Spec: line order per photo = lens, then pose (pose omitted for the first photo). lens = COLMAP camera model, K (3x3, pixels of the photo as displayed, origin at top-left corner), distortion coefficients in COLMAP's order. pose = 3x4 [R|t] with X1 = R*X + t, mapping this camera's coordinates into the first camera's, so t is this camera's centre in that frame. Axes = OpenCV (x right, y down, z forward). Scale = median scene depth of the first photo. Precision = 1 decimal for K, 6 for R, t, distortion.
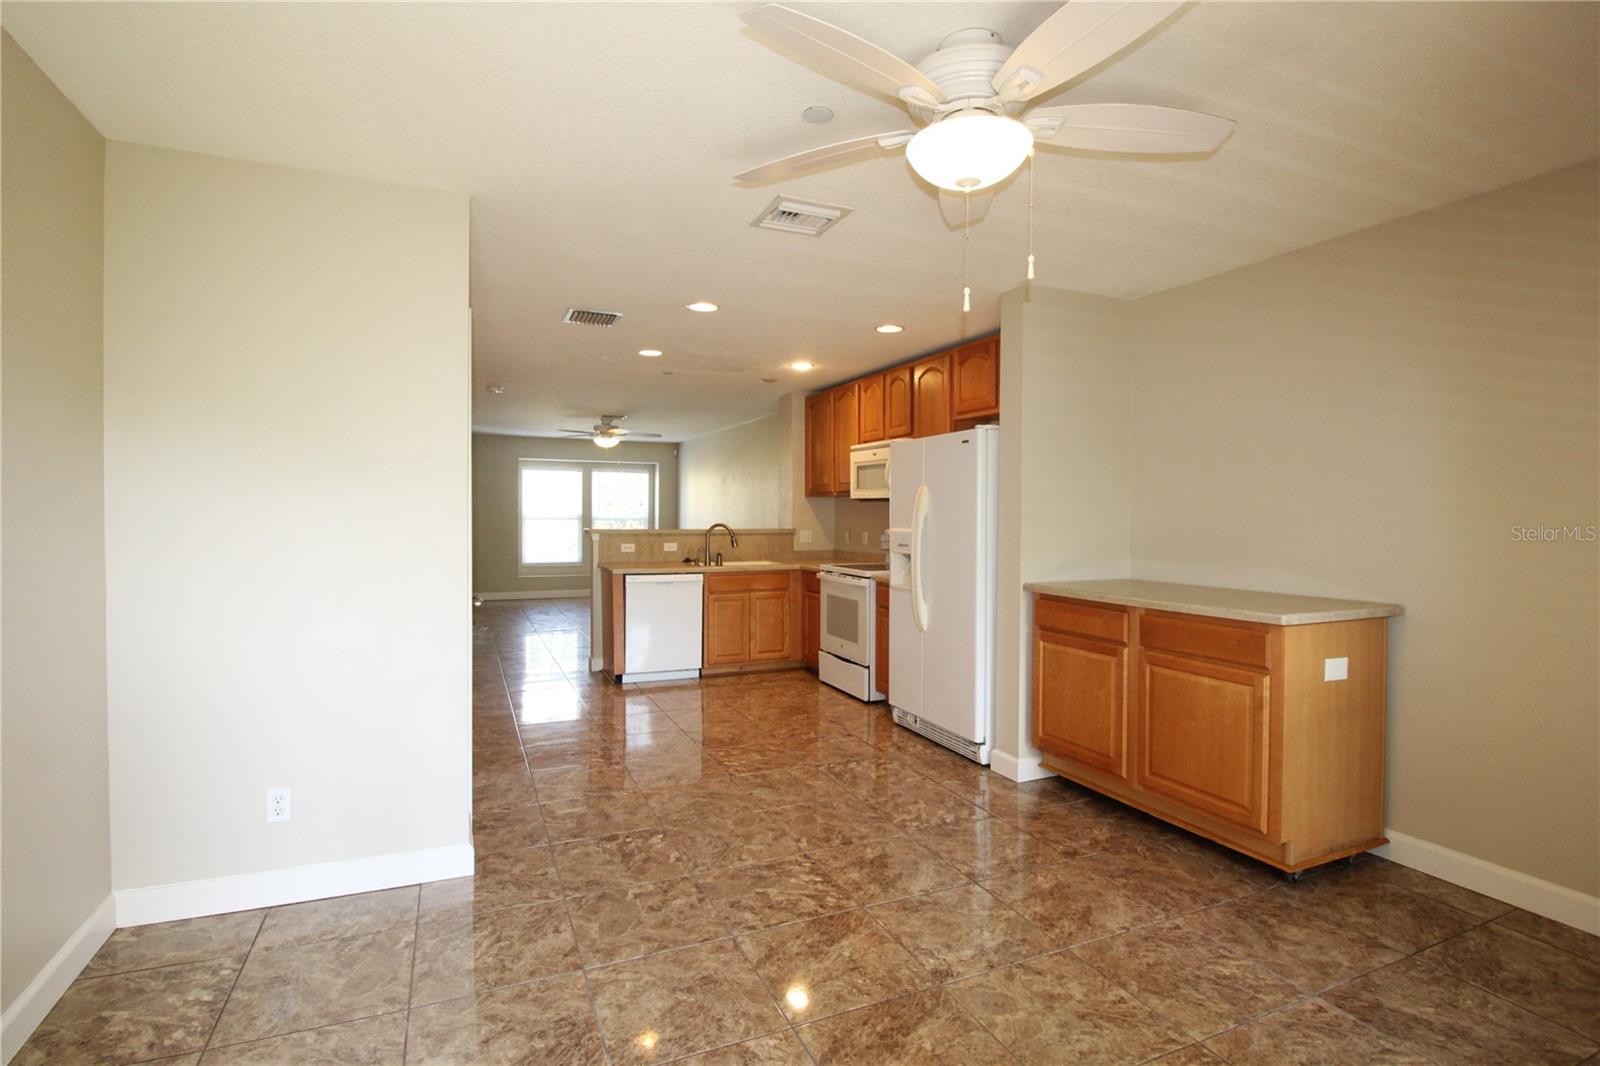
lens RADIAL K [[763.1, 0, 792.0], [0, 763.1, 524.0], [0, 0, 1]] dist [-0.015119, -0.000633]
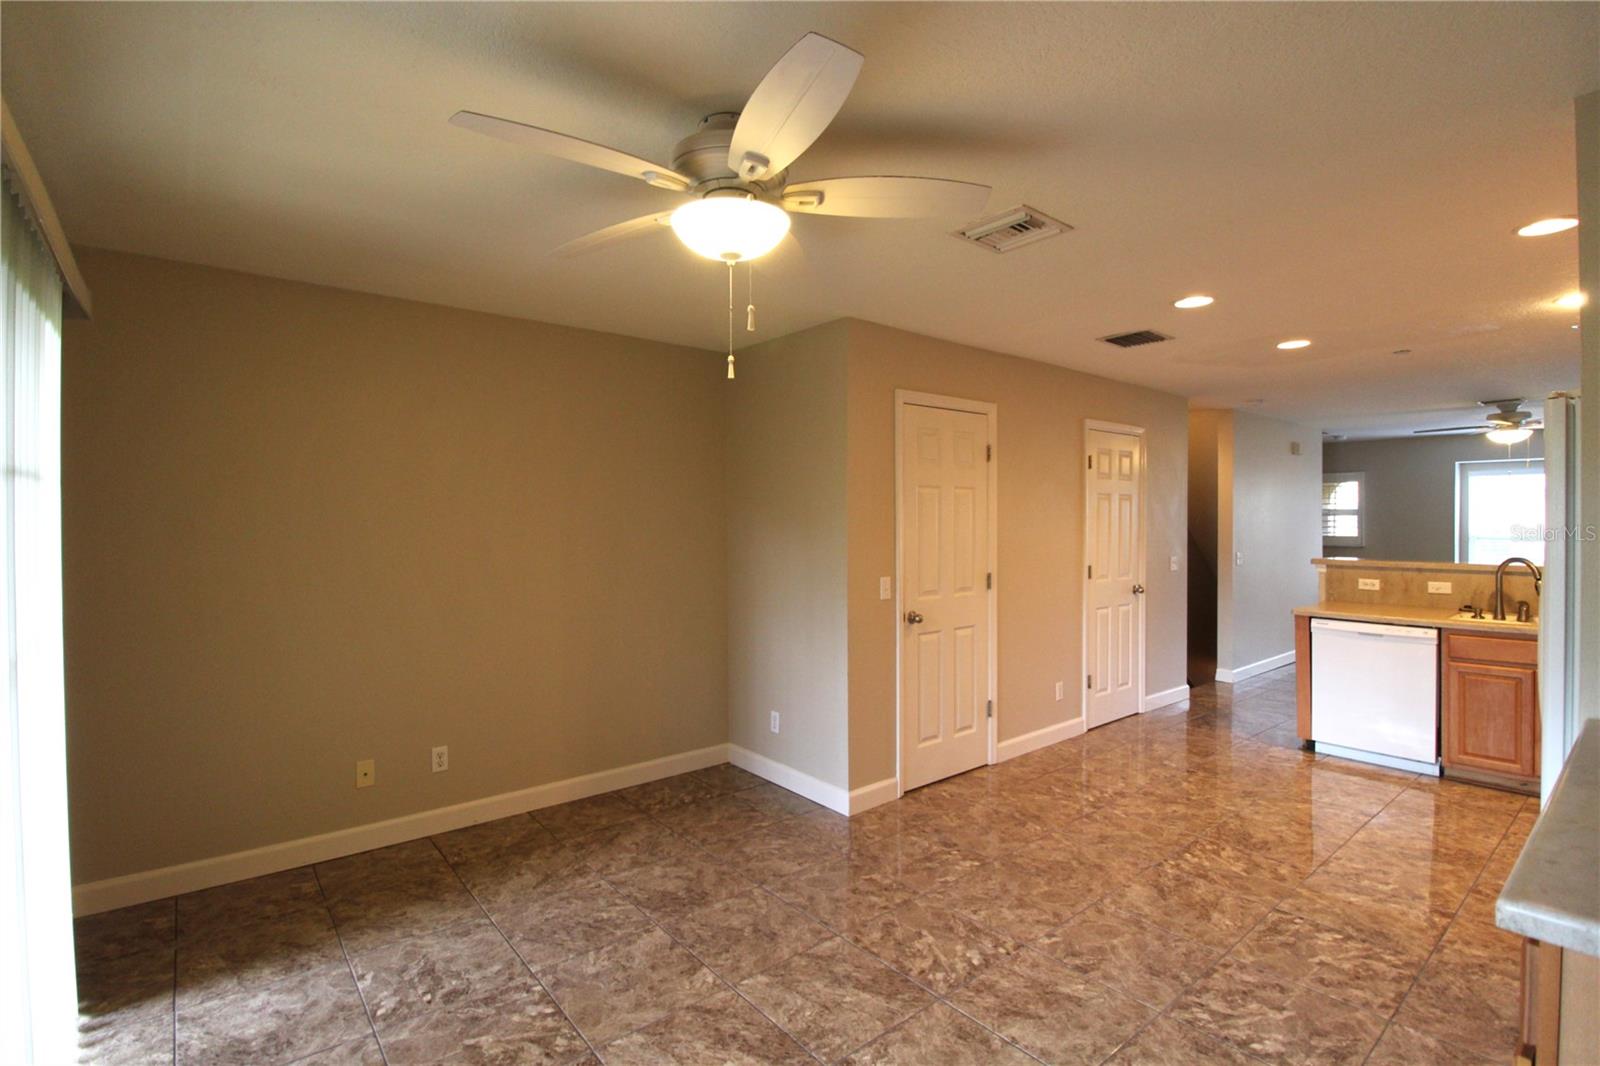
lens RADIAL K [[753.8, 0, 790.1], [0, 753.8, 524.3], [0, 0, 1]] dist [-0.000039, -0.015874]
pose [[0.266744, -0.000821, -0.963767, 0.387678], [-0.010189, 0.999941, -0.003672, -0.022111], [0.963714, 0.010799, 0.266720, 0.251312]]
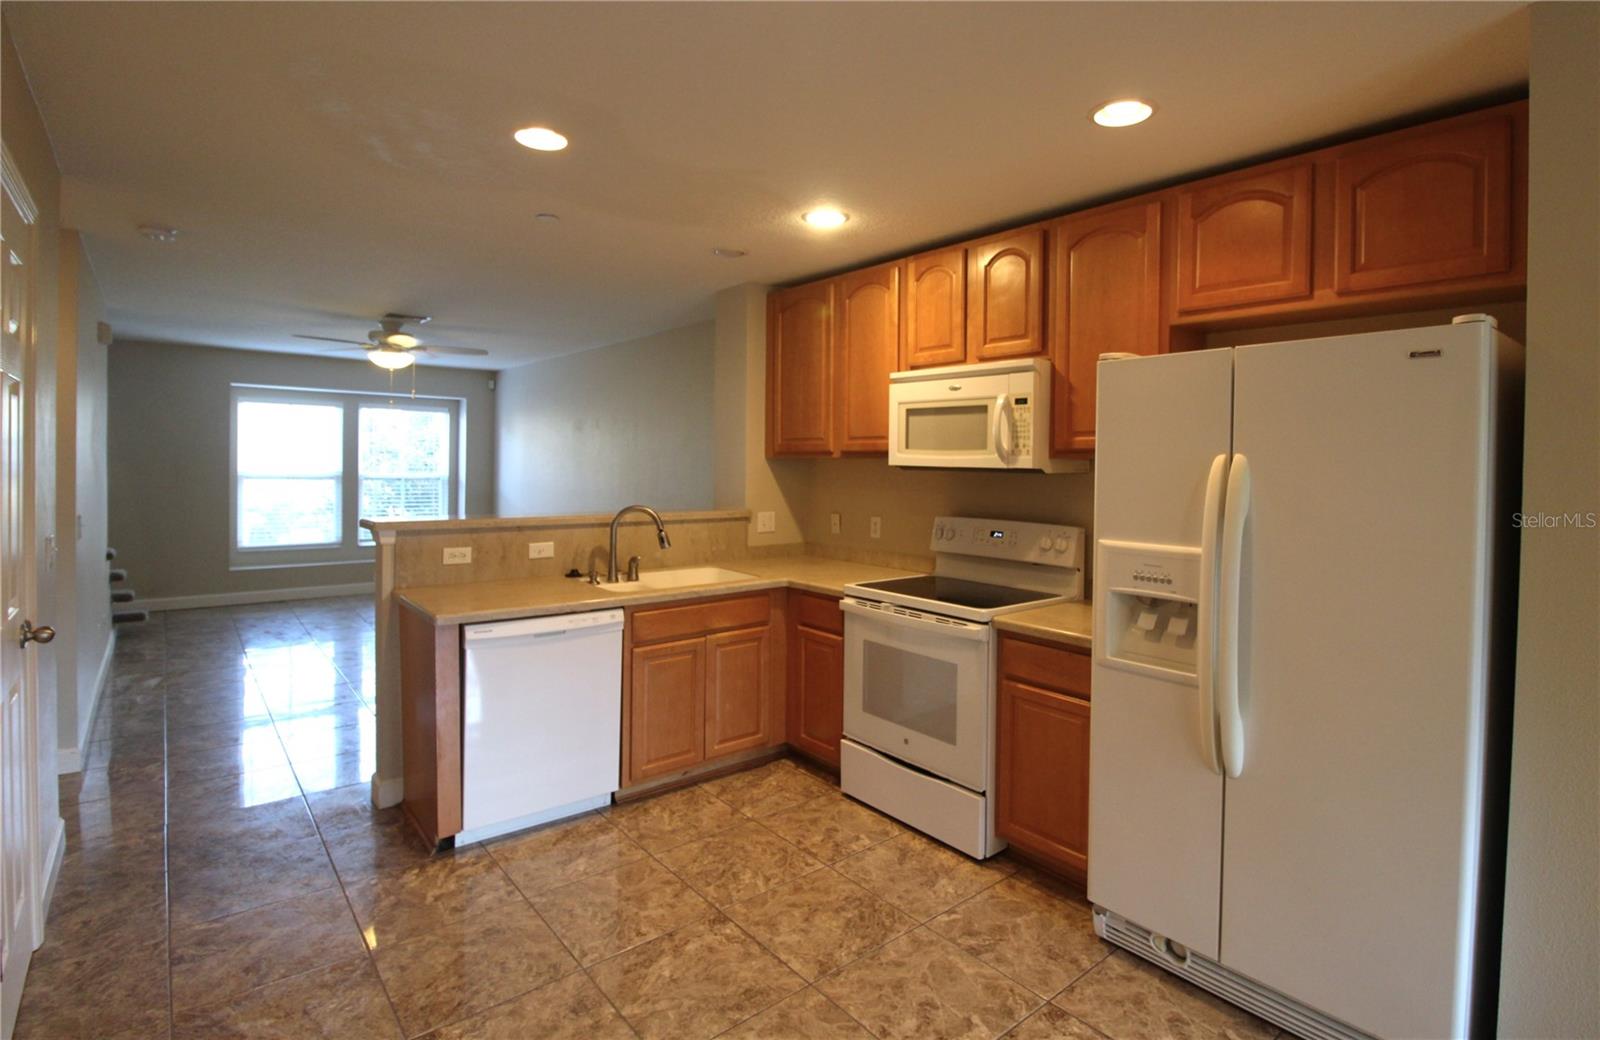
lens RADIAL K [[776.4, 0, 822.1], [0, 776.4, 475.7], [0, 0, 1]] dist [-0.009880, -0.000744]
pose [[0.956619, 0.006467, 0.291270, -0.143347], [-0.007136, 0.999974, 0.001237, -0.026269], [-0.291255, -0.003262, 0.956640, 0.466779]]
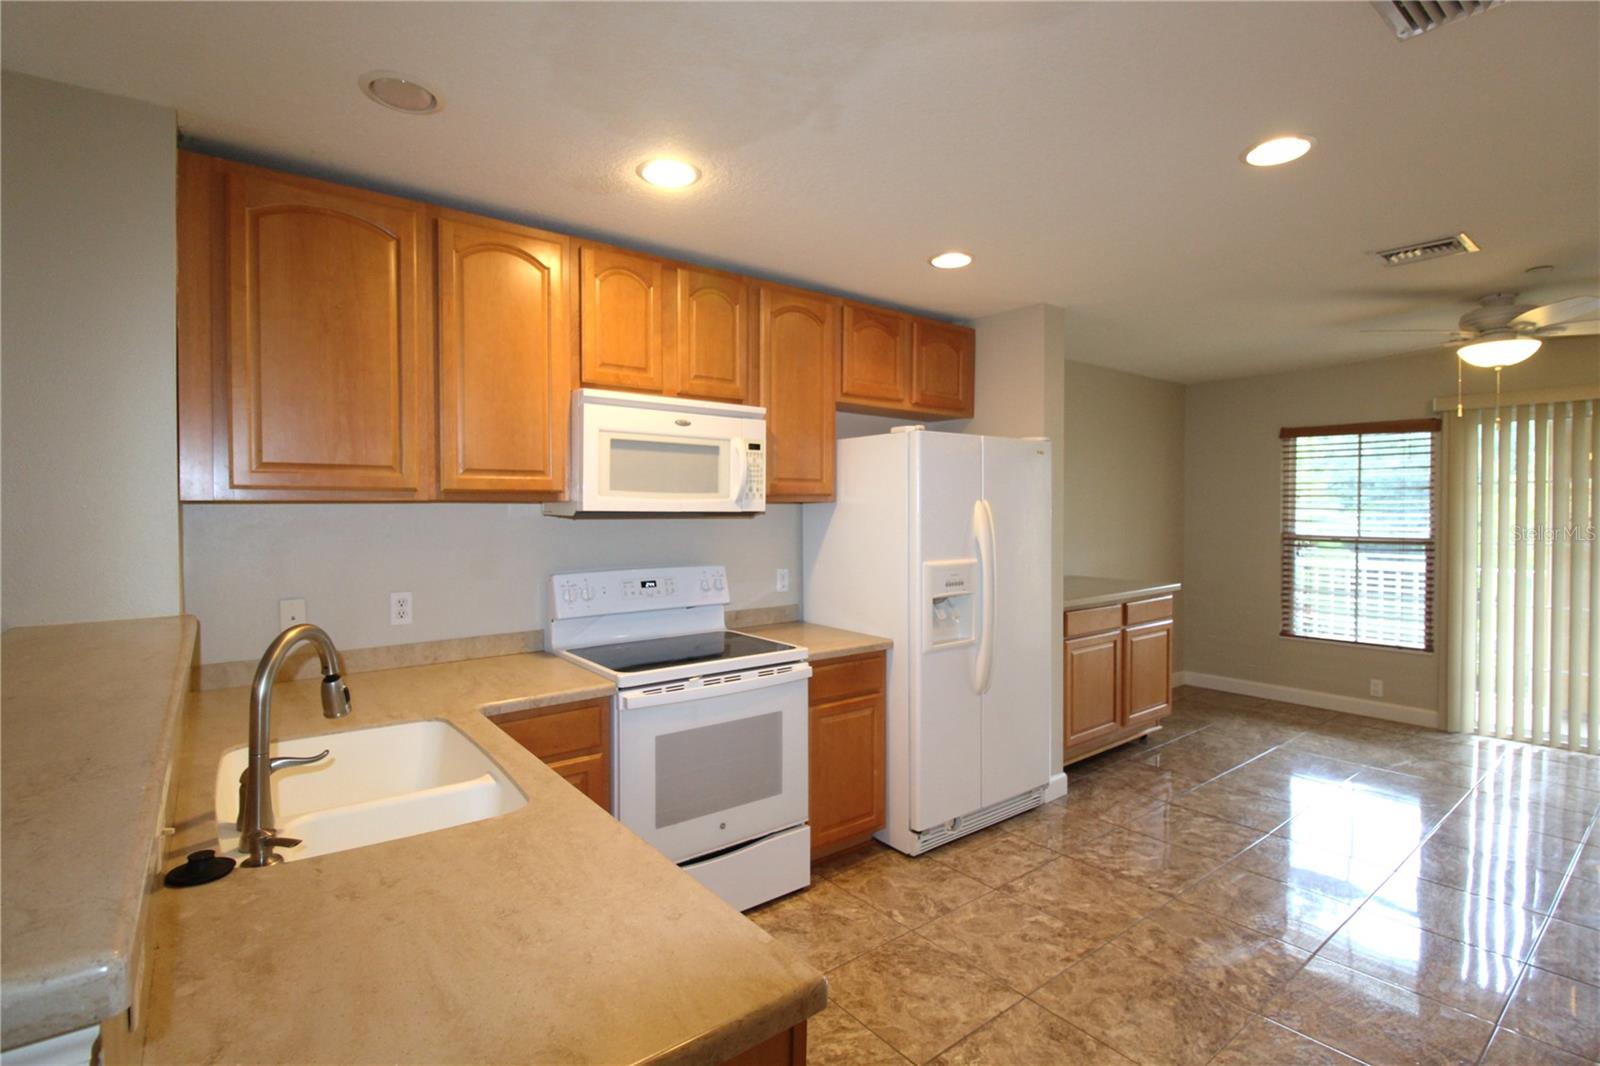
lens RADIAL K [[753.8, 0, 790.1], [0, 753.8, 524.3], [0, 0, 1]] dist [-0.000039, -0.015874]
pose [[-0.244351, -0.025144, 0.969361, -0.369027], [0.015610, 0.999432, 0.029858, -0.037502], [-0.969561, 0.022427, -0.243820, 1.008352]]
